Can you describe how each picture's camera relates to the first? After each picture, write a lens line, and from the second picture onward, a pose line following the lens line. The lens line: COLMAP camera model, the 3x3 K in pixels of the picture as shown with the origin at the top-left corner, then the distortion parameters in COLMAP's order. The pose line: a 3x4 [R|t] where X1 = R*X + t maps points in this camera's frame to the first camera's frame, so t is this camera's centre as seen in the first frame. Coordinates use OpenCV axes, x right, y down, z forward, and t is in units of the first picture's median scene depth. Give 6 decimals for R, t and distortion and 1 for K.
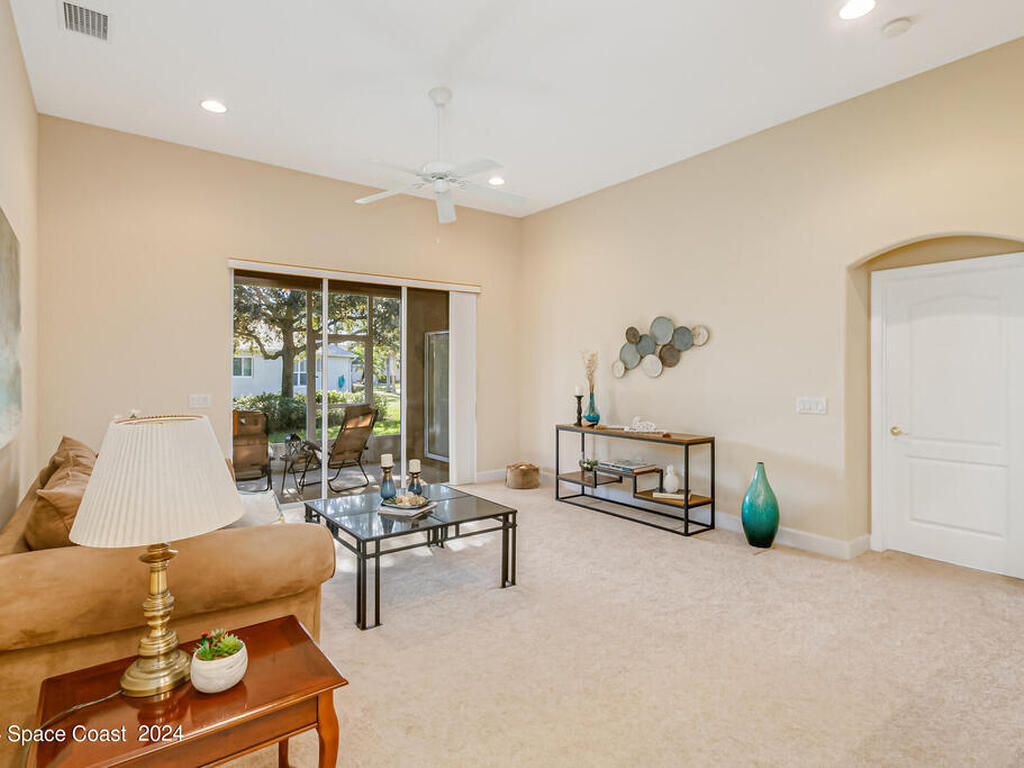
lens RADIAL K [[543.3, 0, 513.3], [0, 543.3, 372.5], [0, 0, 1]] dist [0.000966, -0.000100]
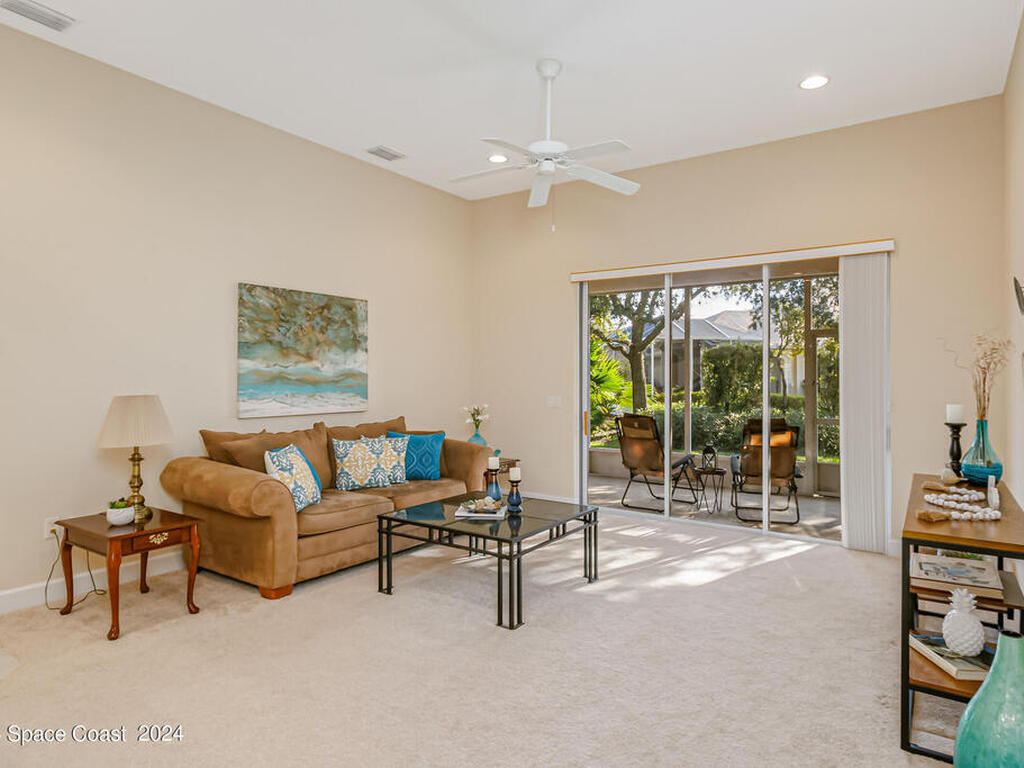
lens RADIAL K [[623.2, 0, 511.6], [0, 623.2, 371.3], [0, 0, 1]] dist [-0.001153, 0.000011]
pose [[0.314535, -0.007090, -0.949219, 0.849672], [-0.004786, 0.999948, -0.009055, 0.001129], [0.949234, 0.007391, 0.314485, 0.642118]]
